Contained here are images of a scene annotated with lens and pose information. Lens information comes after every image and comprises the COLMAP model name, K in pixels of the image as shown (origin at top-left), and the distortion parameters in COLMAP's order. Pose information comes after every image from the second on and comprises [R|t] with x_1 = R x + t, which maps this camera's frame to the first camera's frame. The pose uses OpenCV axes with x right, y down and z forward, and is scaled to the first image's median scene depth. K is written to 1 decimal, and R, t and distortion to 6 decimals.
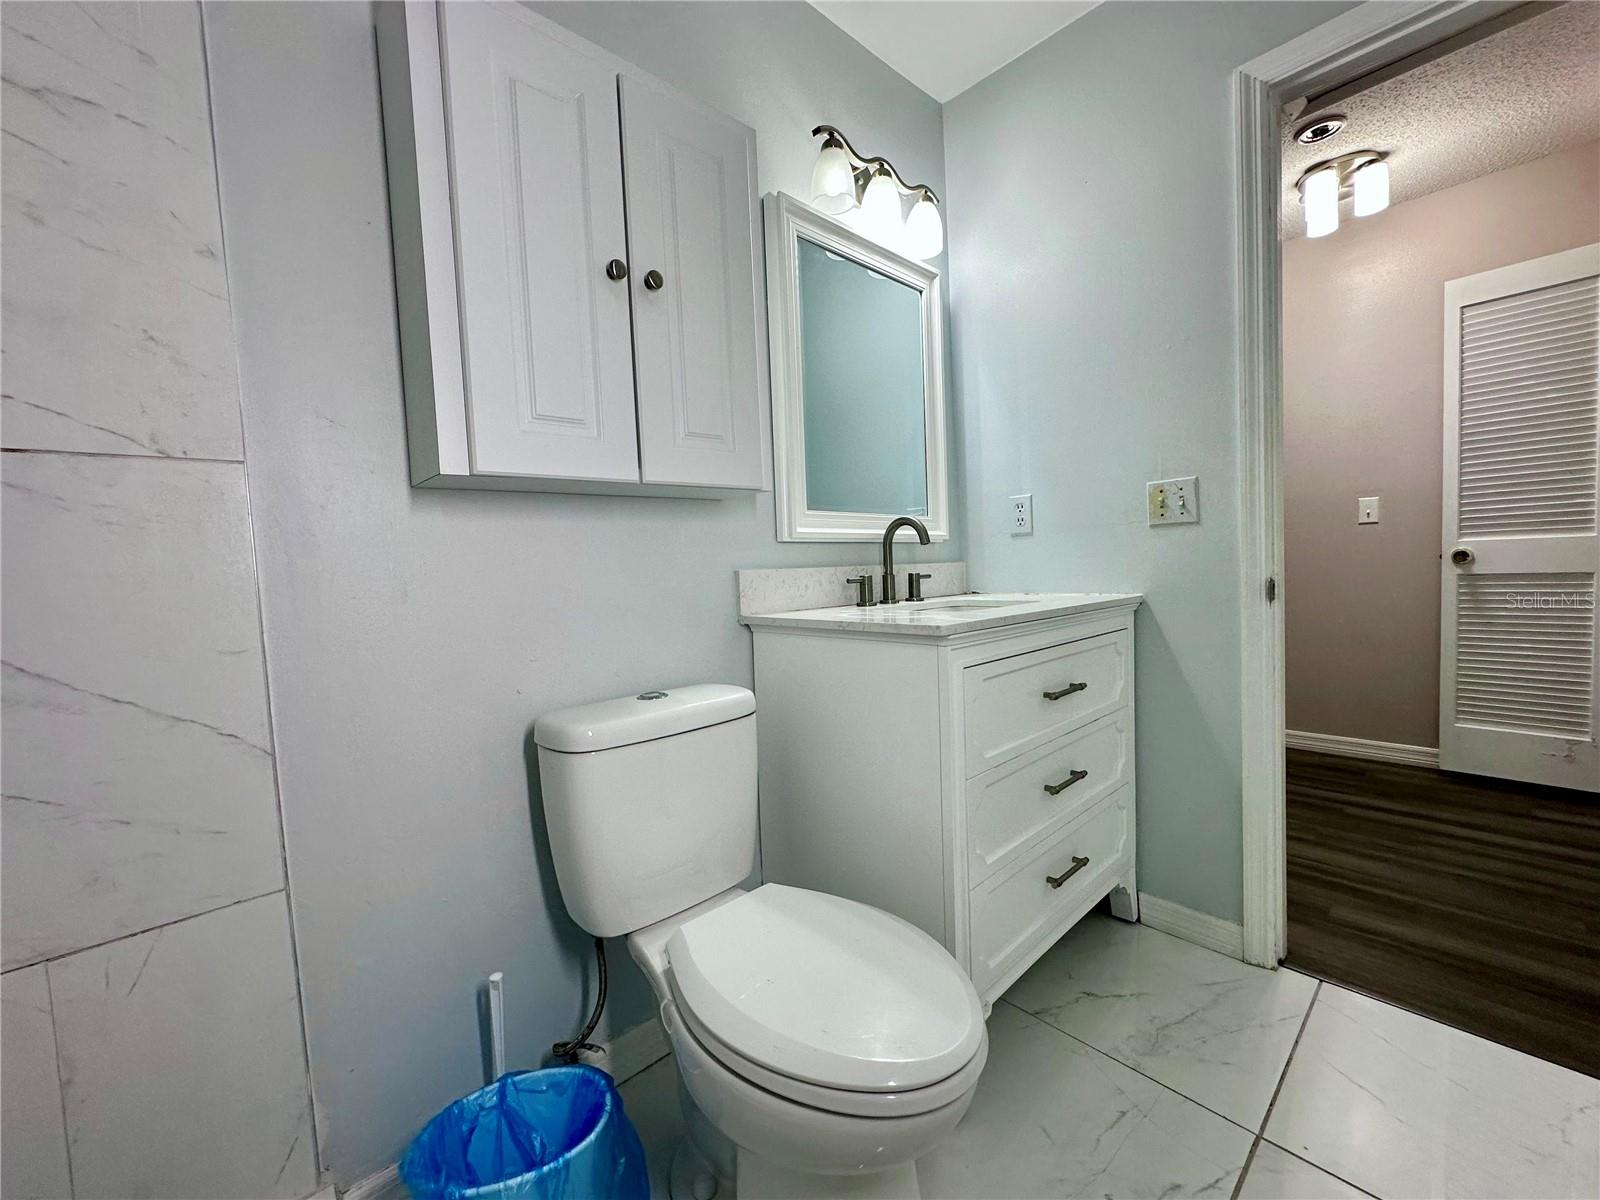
lens RADIAL K [[640.0, 0, 802.7], [0, 640.0, 600.0], [0, 0, 1]] dist [-0.005896, 0.000824]
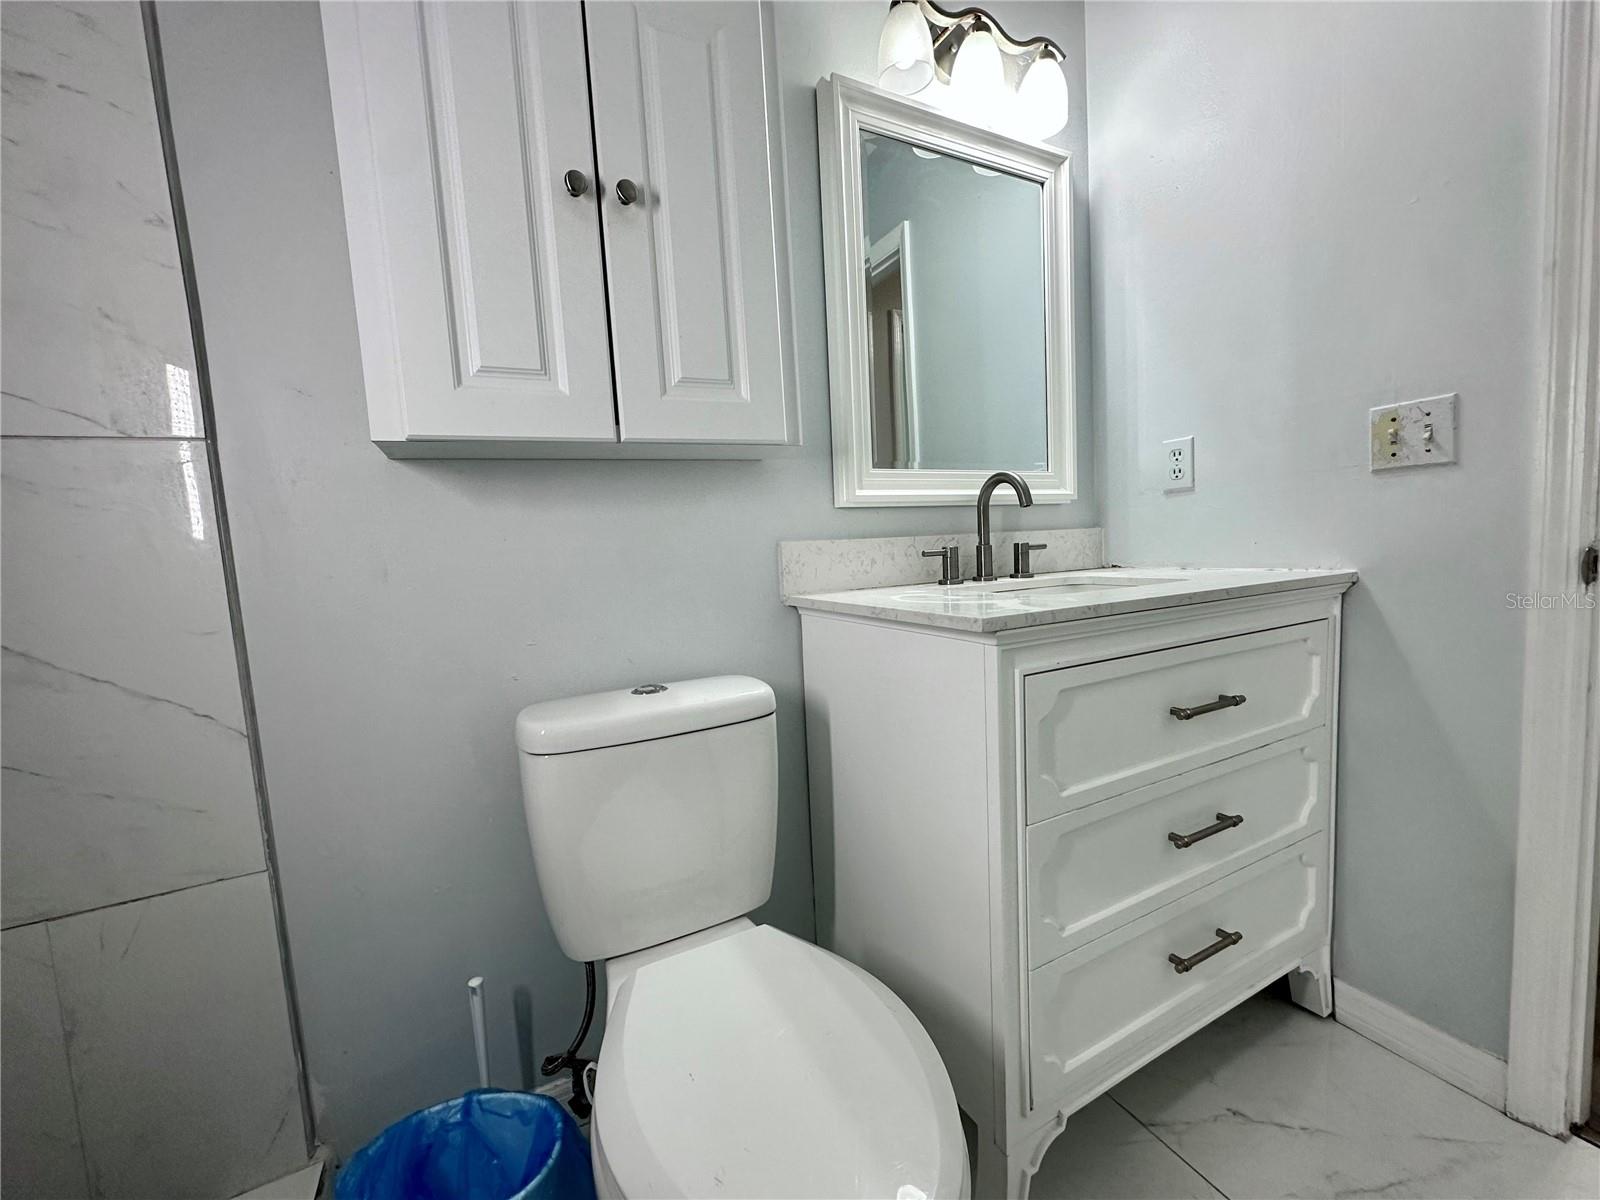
lens RADIAL K [[640.0, 0, 803.9], [0, 640.0, 600.4], [0, 0, 1]] dist [-0.005896, 0.000824]
pose [[0.961186, 0.014455, -0.275523, 0.161443], [-0.000960, 0.998796, 0.049050, -0.010830], [0.275900, -0.046881, 0.960042, 0.180819]]
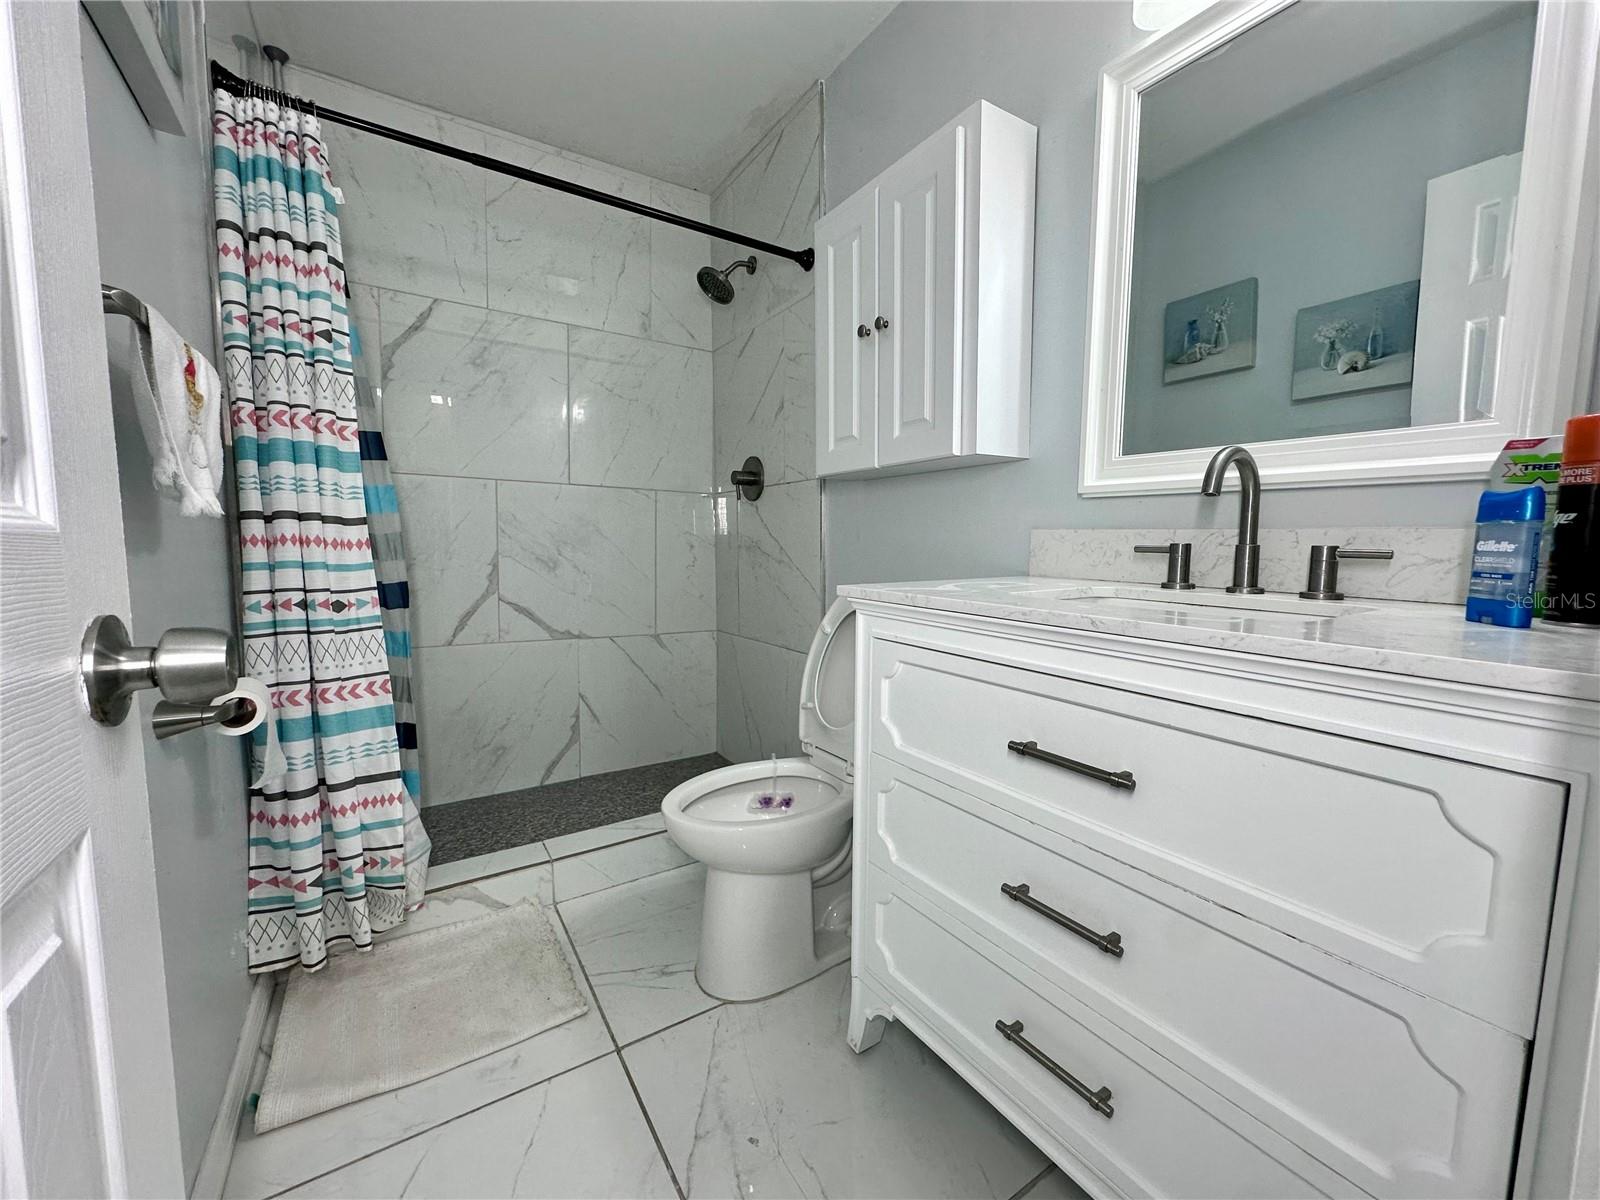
lens RADIAL K [[640.0, 0, 788.2], [0, 640.0, 595.8], [0, 0, 1]] dist [-0.005896, 0.000824]
pose [[-0.196748, 0.136299, -0.970934, 0.931681], [-0.038486, 0.988453, 0.146557, -0.073933], [0.979698, 0.066202, -0.189231, 0.805907]]
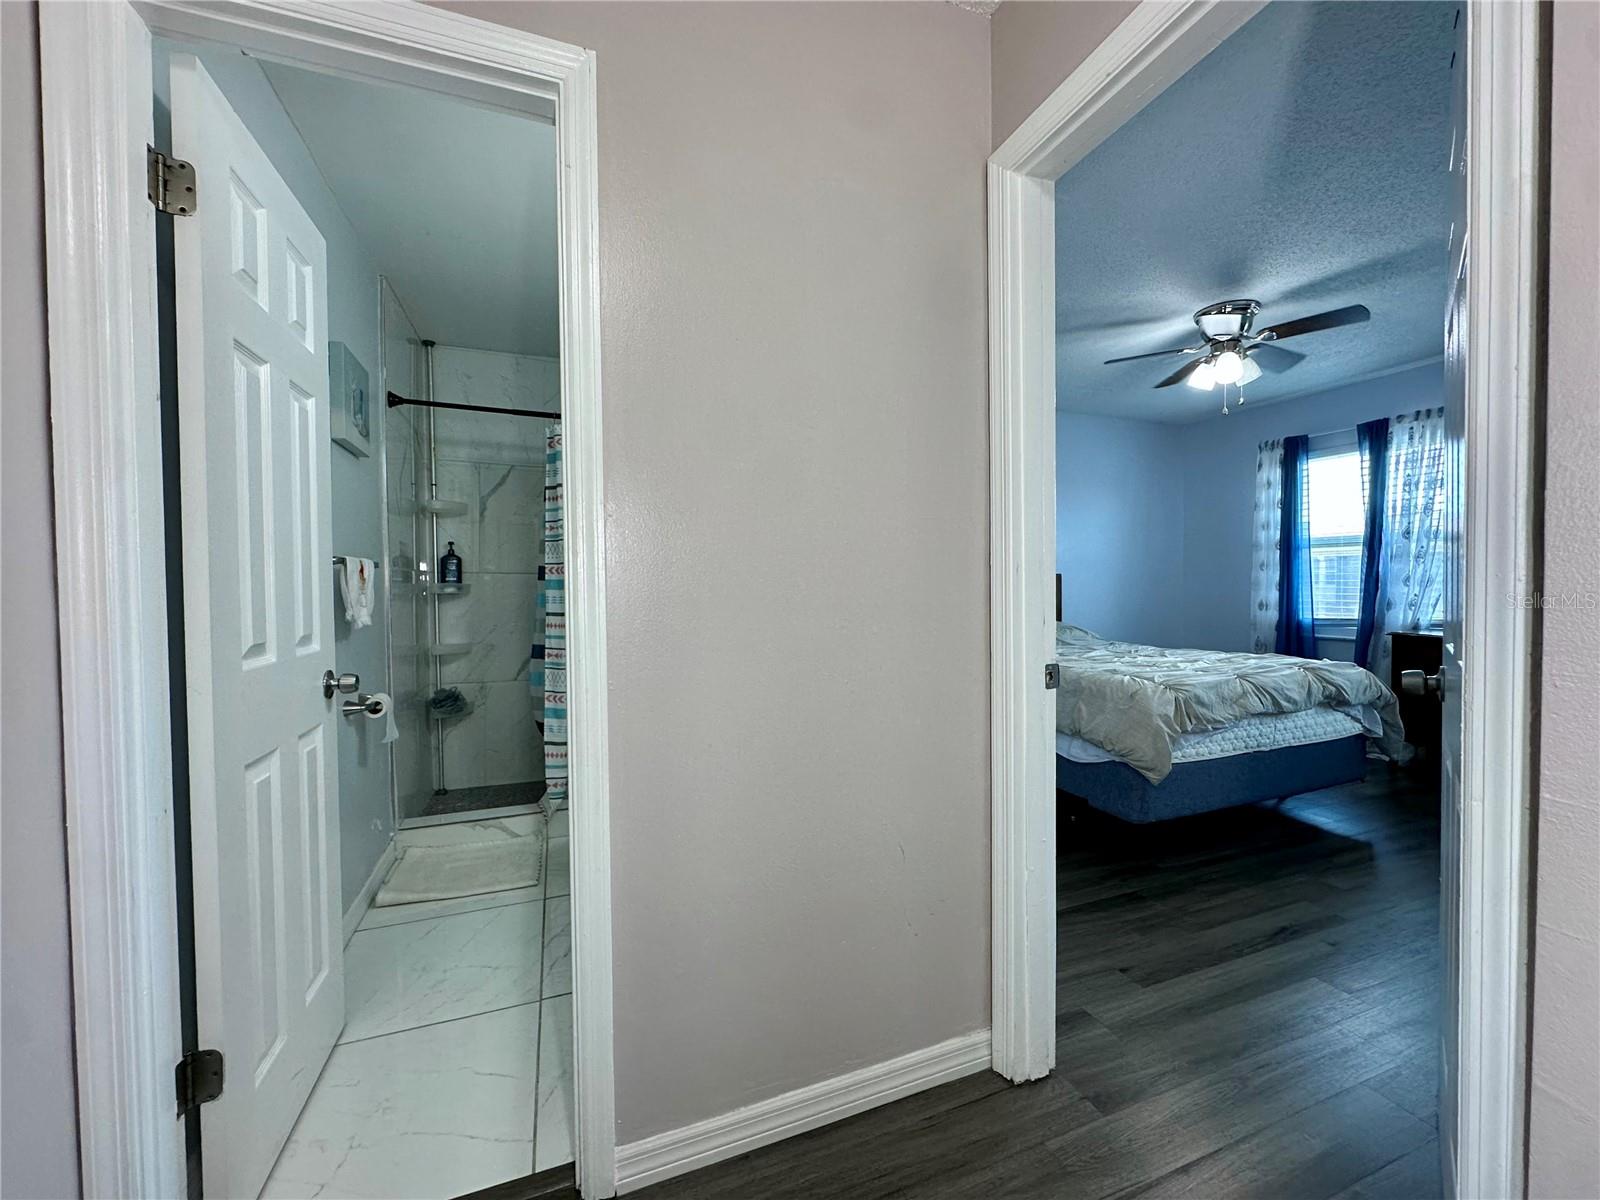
lens RADIAL K [[640.0, 0, 800.1], [0, 640.0, 597.4], [0, 0, 1]] dist [-0.005896, 0.000824]
pose [[-0.374079, 0.073077, -0.924513, 1.434204], [-0.026233, 0.995658, 0.089315, -0.260007], [0.927026, 0.057663, -0.370538, 1.628661]]
